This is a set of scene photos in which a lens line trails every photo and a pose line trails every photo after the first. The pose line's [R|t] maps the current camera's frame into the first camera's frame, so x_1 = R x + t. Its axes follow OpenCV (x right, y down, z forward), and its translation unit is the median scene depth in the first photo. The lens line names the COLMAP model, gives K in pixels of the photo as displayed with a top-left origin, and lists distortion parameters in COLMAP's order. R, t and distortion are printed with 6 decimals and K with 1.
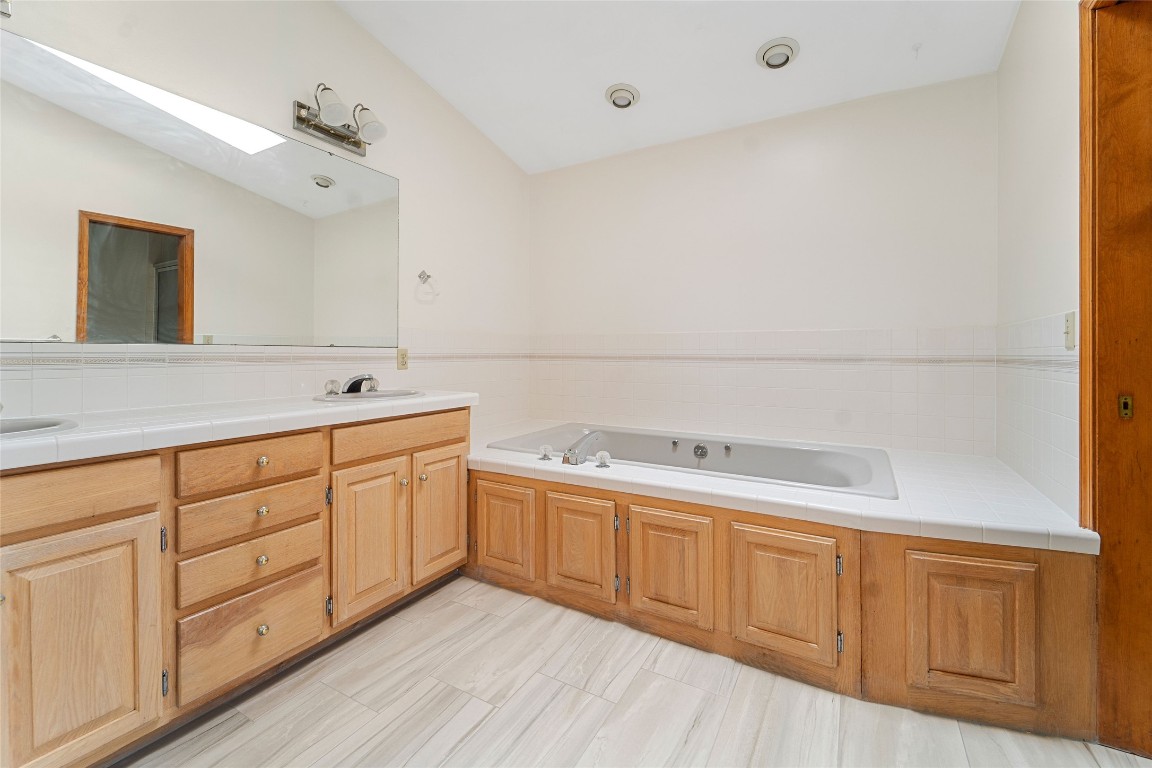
lens RADIAL K [[479.4, 0, 571.3], [0, 479.4, 353.0], [0, 0, 1]] dist [-0.000714, -0.000130]
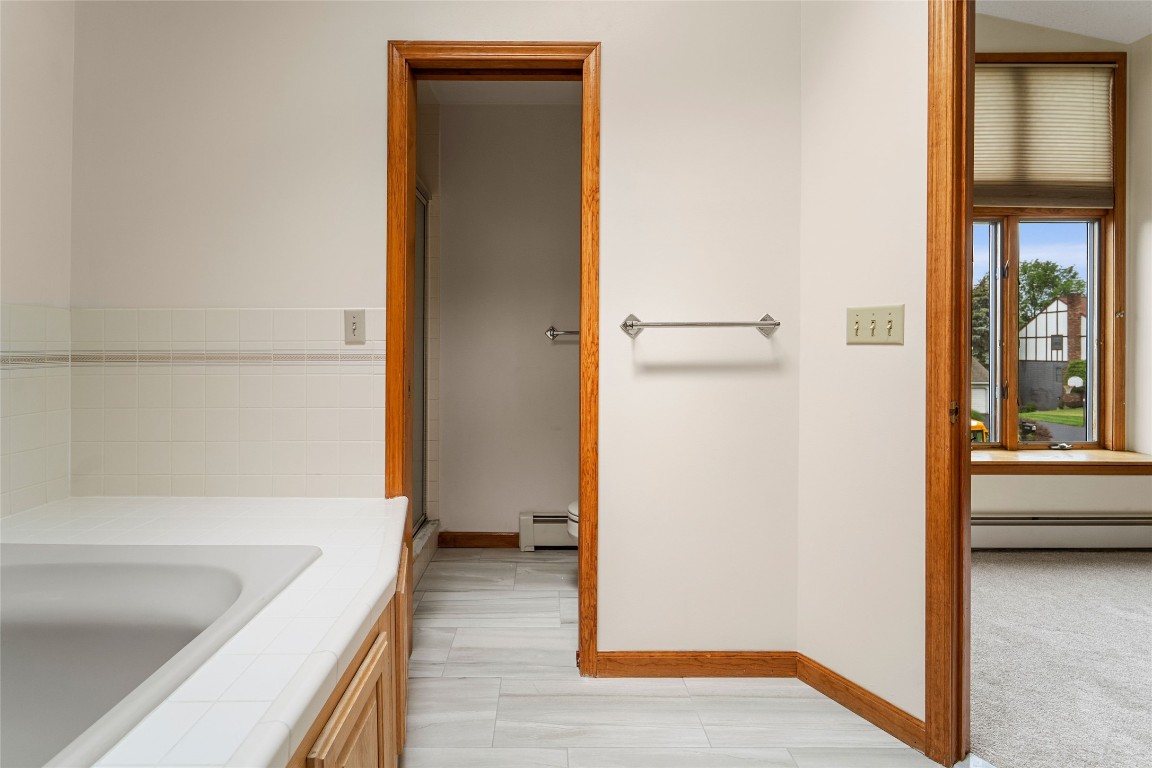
lens RADIAL K [[479.4, 0, 571.3], [0, 479.4, 353.0], [0, 0, 1]] dist [-0.000714, -0.000130]
pose [[-0.514652, -0.001623, 0.857398, -0.125654], [-0.000023, 0.999998, 0.001879, 0.009243], [-0.857399, 0.000947, -0.514651, 1.055639]]
